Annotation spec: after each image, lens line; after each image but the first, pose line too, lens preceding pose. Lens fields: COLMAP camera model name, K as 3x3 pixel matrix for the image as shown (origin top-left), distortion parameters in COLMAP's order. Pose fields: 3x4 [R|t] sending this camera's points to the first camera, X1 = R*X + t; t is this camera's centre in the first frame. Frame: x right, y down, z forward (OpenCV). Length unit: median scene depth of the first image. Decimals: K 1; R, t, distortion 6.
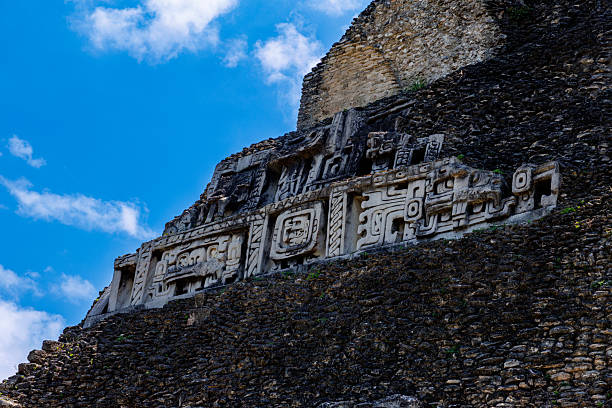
lens RADIAL K [[1296.5, 0, 306.0], [0, 1296.5, 204.0], [0, 0, 1]] dist [0.023280, 0.414751]
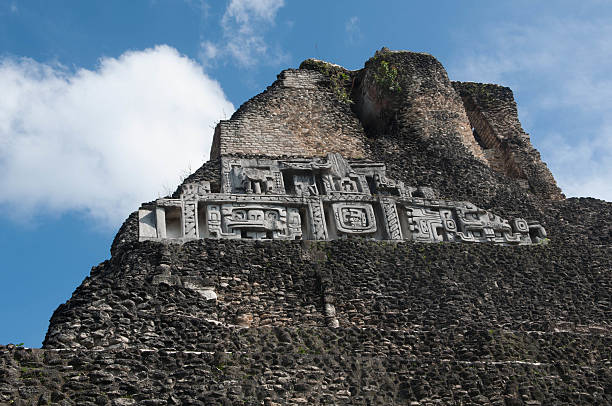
lens RADIAL K [[771.0, 0, 306.0], [0, 771.0, 203.0], [0, 0, 1]] dist [0.105145, 0.002715]
pose [[0.588544, 0.319921, 0.742473, -0.698083], [-0.175084, 0.947016, -0.269271, 0.251615], [-0.789279, 0.028483, 0.613374, 0.510680]]
